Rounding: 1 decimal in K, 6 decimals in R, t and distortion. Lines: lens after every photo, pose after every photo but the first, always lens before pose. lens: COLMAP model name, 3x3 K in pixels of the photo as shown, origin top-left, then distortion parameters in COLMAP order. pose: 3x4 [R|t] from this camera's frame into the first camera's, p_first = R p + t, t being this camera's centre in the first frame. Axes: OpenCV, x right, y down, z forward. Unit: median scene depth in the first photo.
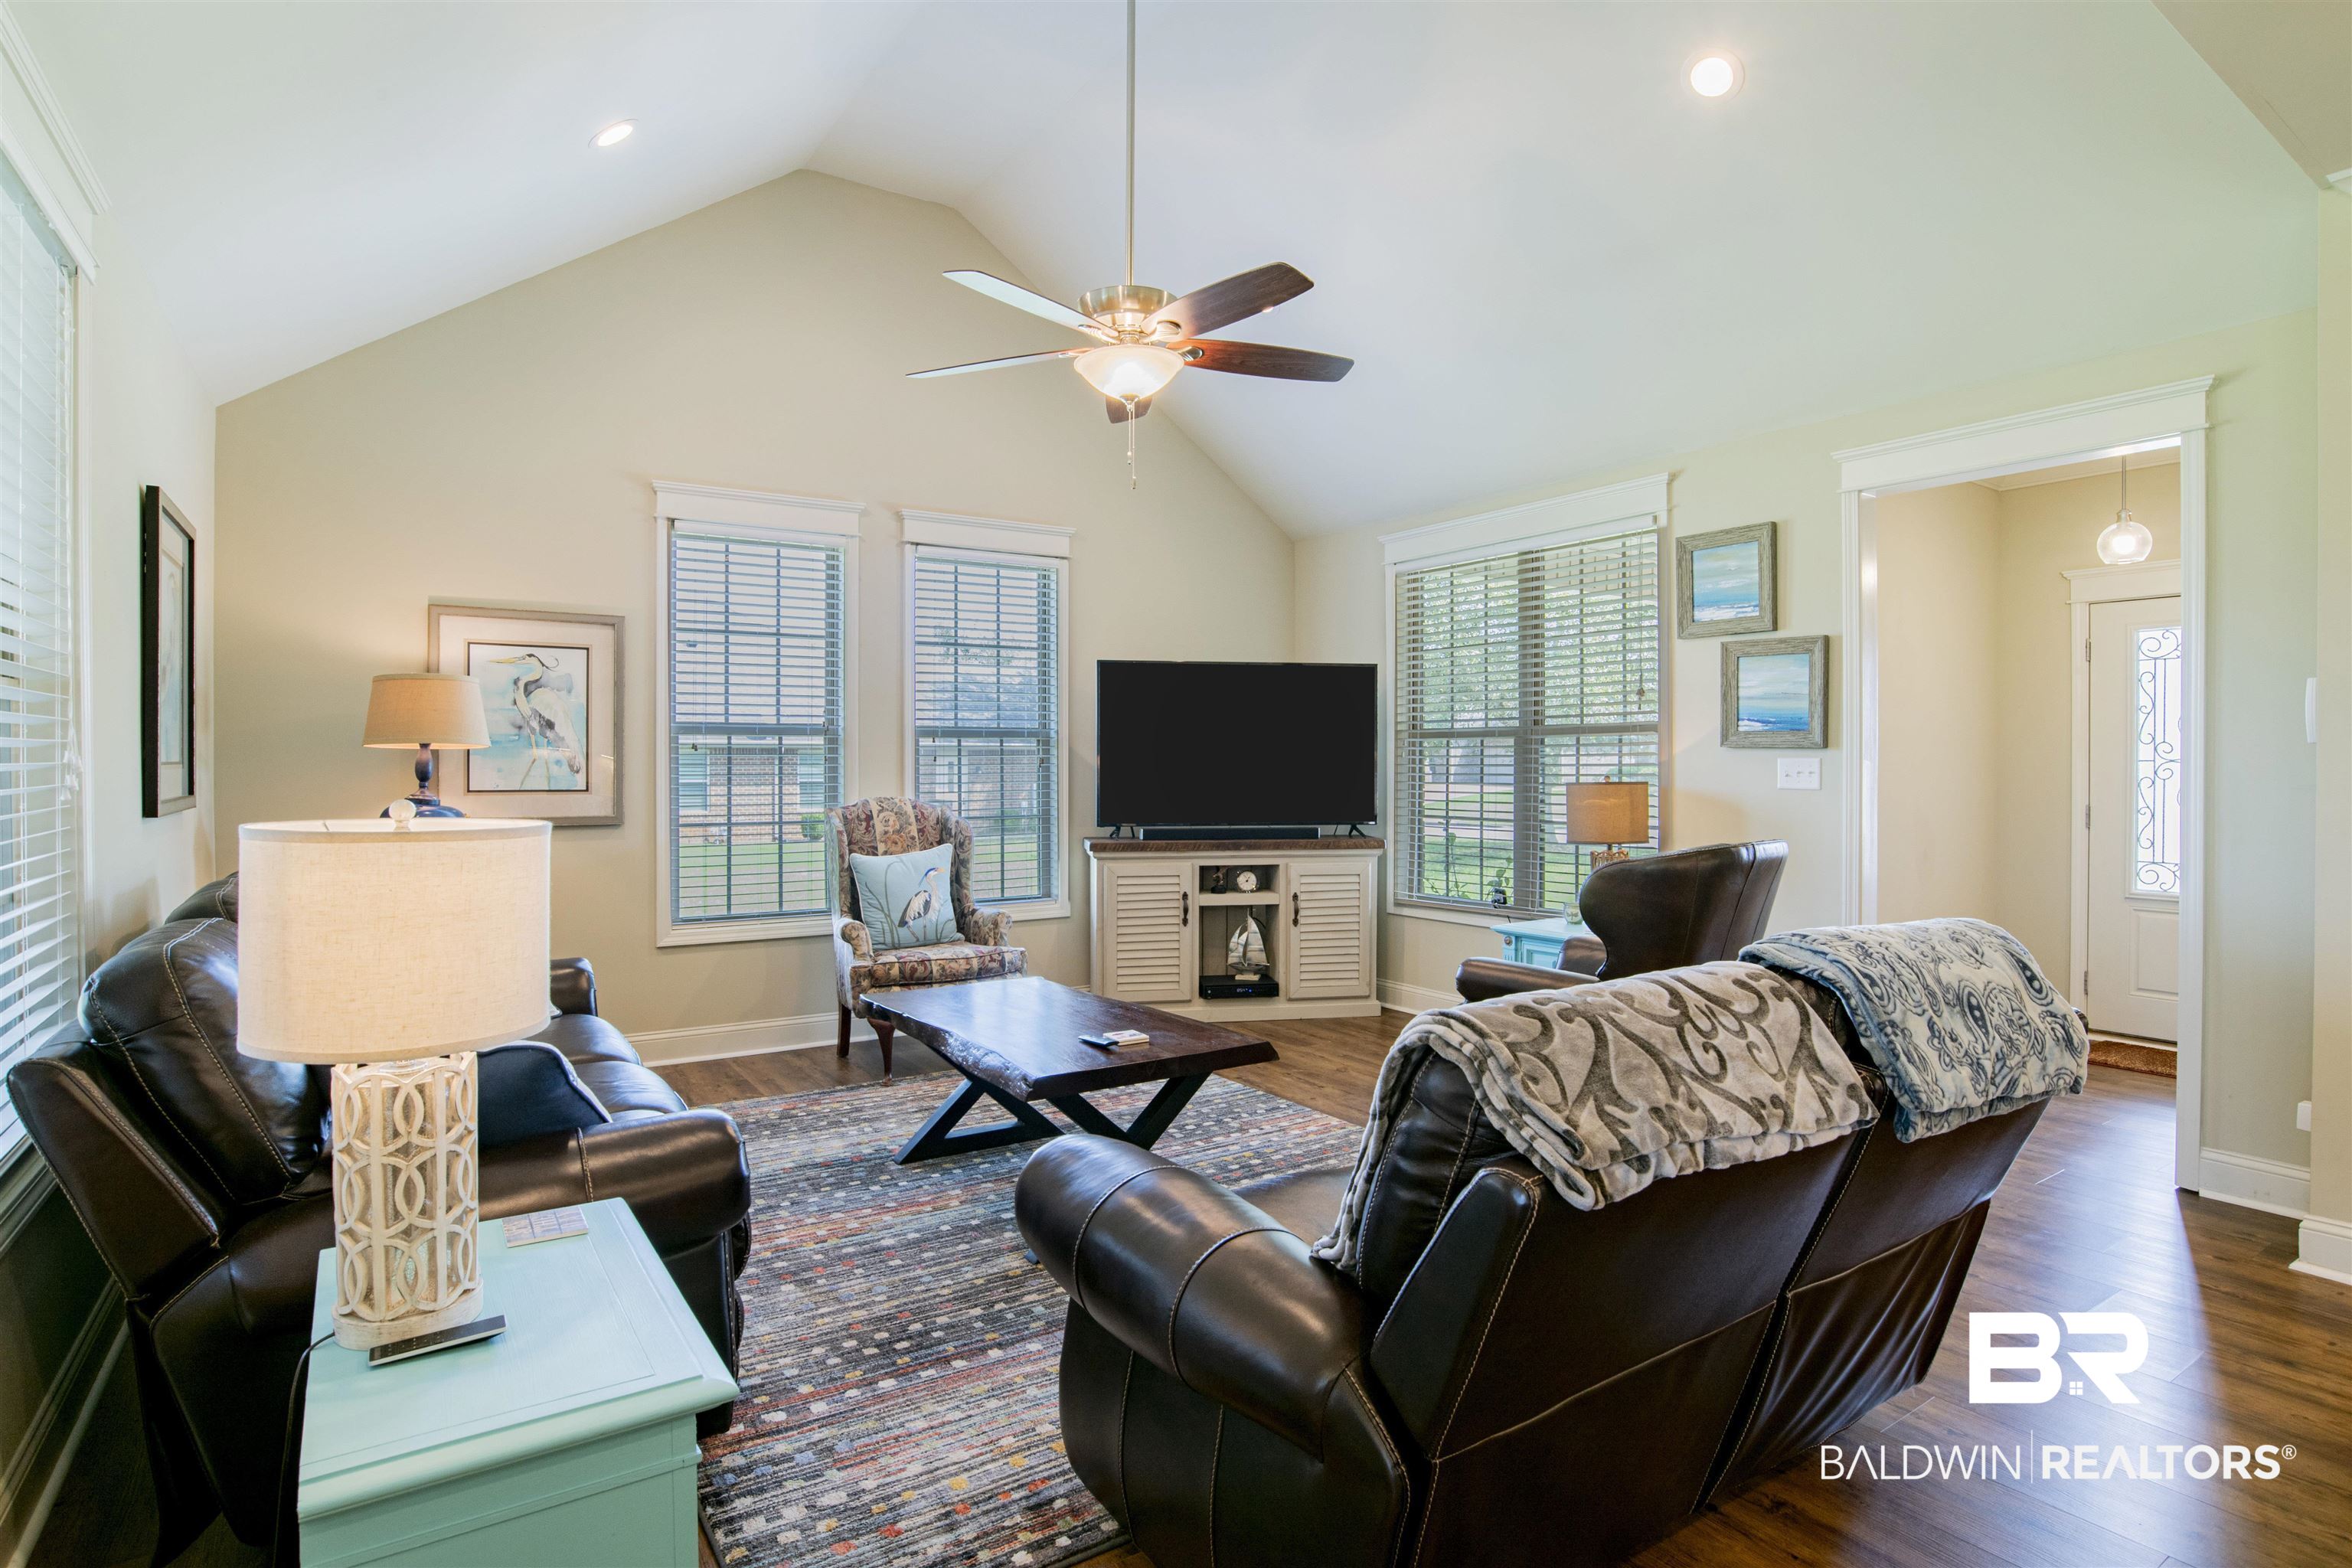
lens RADIAL K [[1208.7, 0, 1167.1], [0, 1208.7, 779.4], [0, 0, 1]] dist [-0.061574, 0.022293]
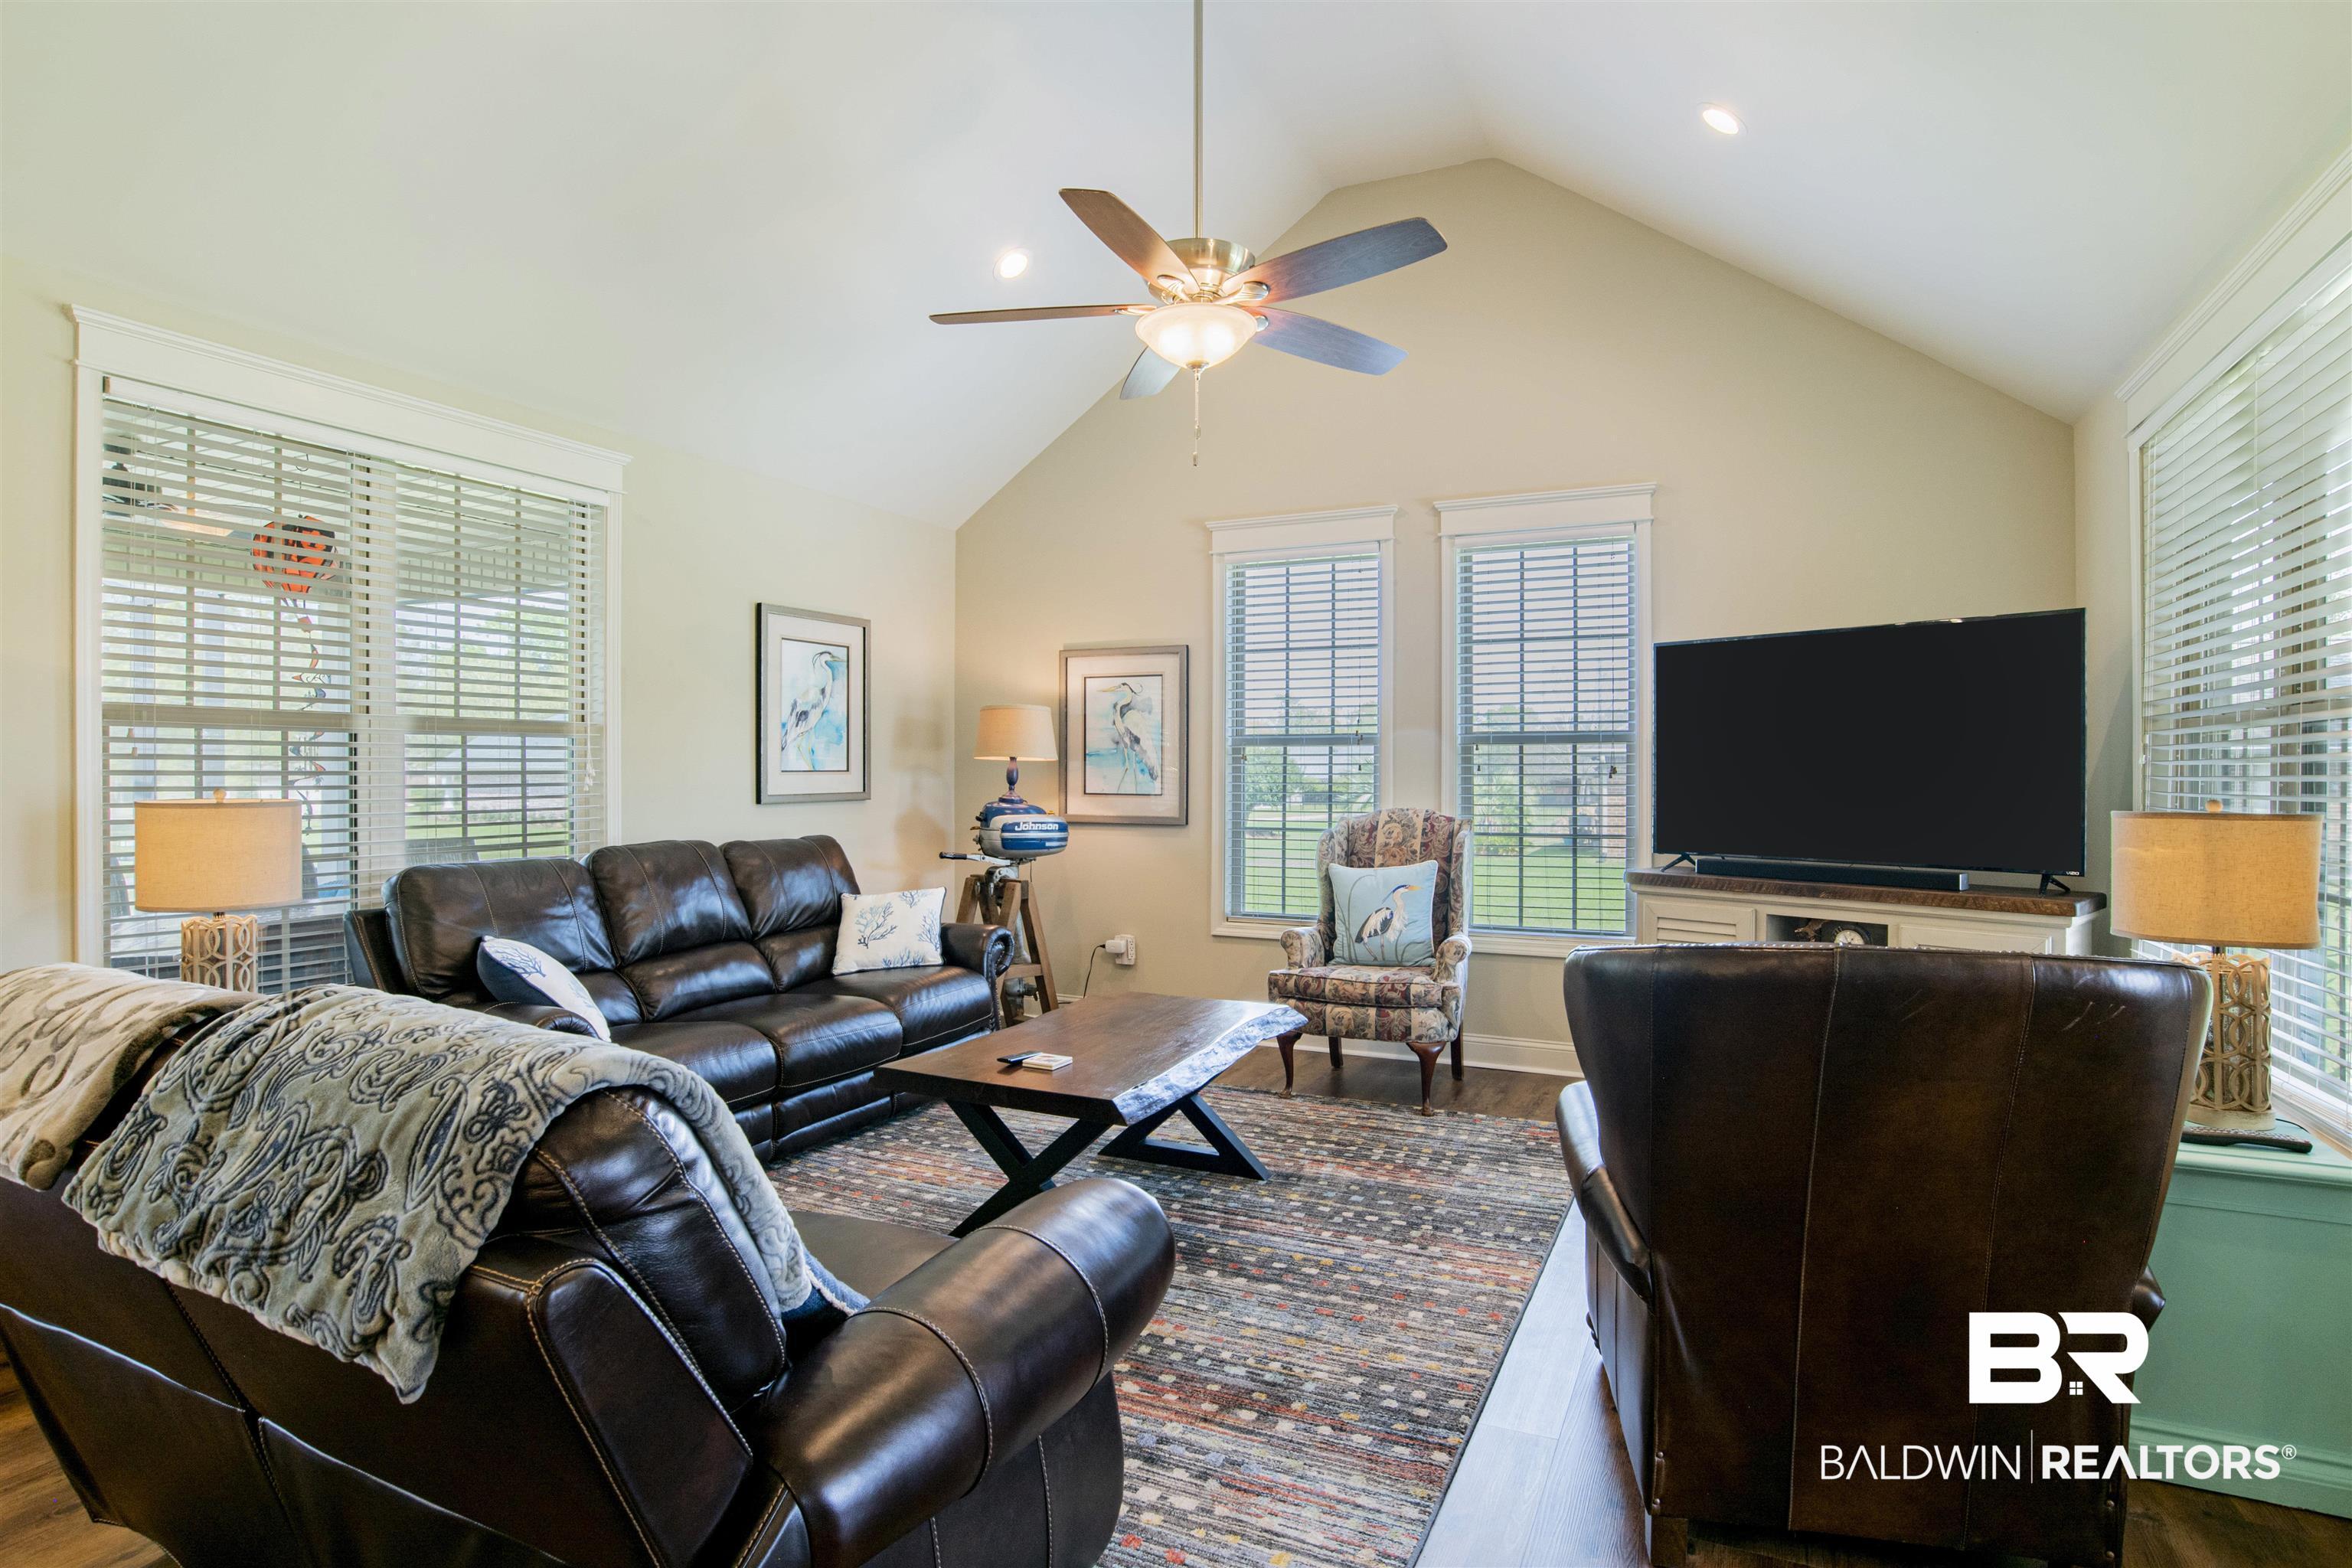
lens RADIAL K [[1208.7, 0, 1177.5], [0, 1208.7, 767.1], [0, 0, 1]] dist [-0.061574, 0.022293]
pose [[0.515638, -0.002184, -0.856804, 0.563919], [-0.013649, 0.999849, -0.010763, -0.005508], [0.856698, 0.017244, 0.515530, 0.403583]]
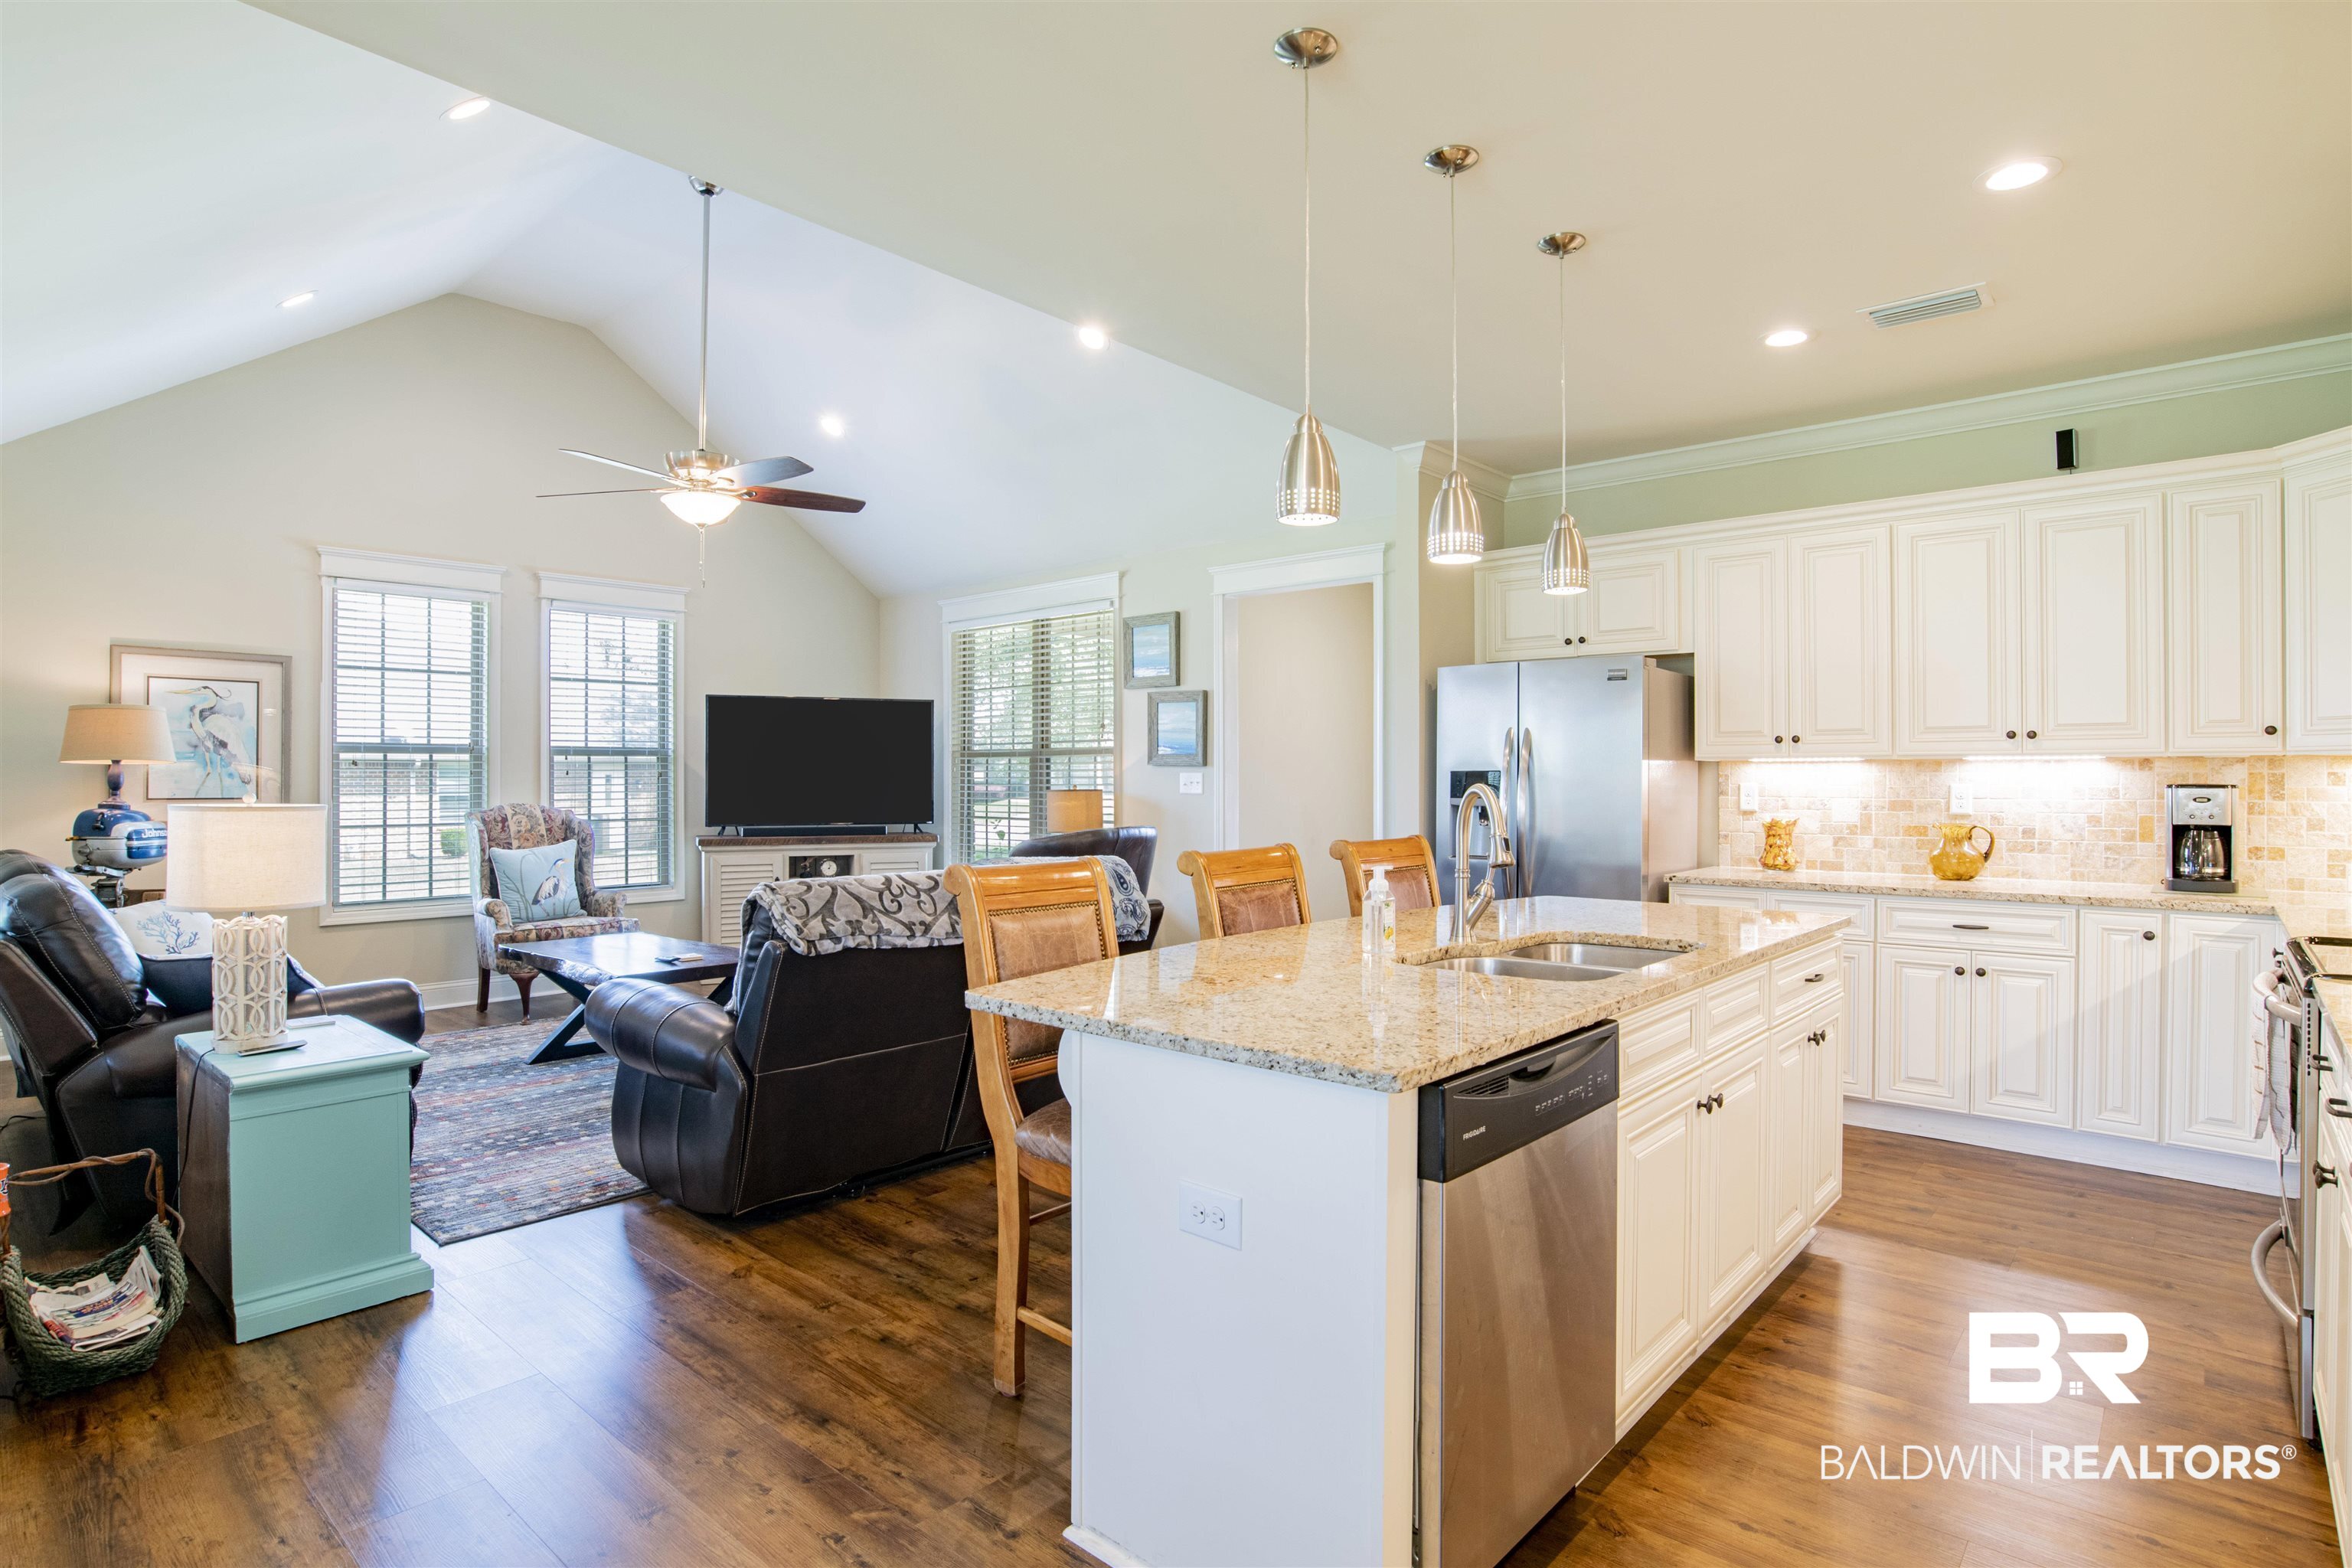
lens RADIAL K [[1208.7, 0, 1179.5], [0, 1208.7, 778.0], [0, 0, 1]] dist [-0.061574, 0.022293]
pose [[0.965280, 0.000080, 0.261216, 0.115909], [0.002997, 0.999931, -0.011380, 0.005310], [-0.261199, 0.011768, 0.965213, -0.419687]]
